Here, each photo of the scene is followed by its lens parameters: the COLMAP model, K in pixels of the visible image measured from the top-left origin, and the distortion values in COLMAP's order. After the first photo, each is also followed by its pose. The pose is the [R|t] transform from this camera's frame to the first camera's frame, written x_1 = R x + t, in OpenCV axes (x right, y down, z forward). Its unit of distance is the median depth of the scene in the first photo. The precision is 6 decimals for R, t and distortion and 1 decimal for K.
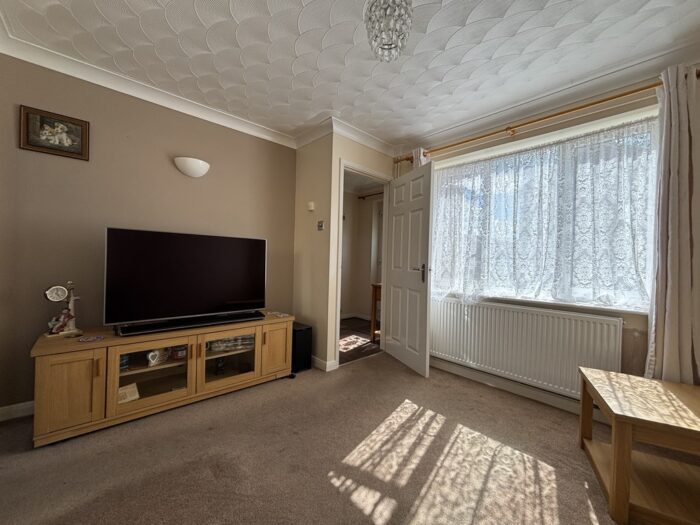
lens RADIAL K [[281.1, 0, 349.3], [0, 281.1, 262.2], [0, 0, 1]] dist [0.000069, -0.000841]
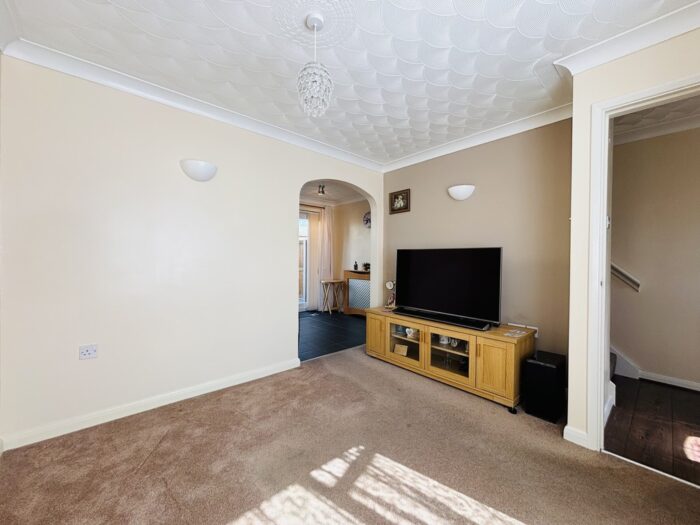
lens RADIAL K [[281.1, 0, 349.4], [0, 281.1, 261.2], [0, 0, 1]] dist [0.000069, -0.000841]
pose [[-0.021192, -0.015233, -0.999659, 0.857966], [-0.006982, 0.999862, -0.015088, -0.024609], [0.999751, 0.006660, -0.021295, 0.713230]]
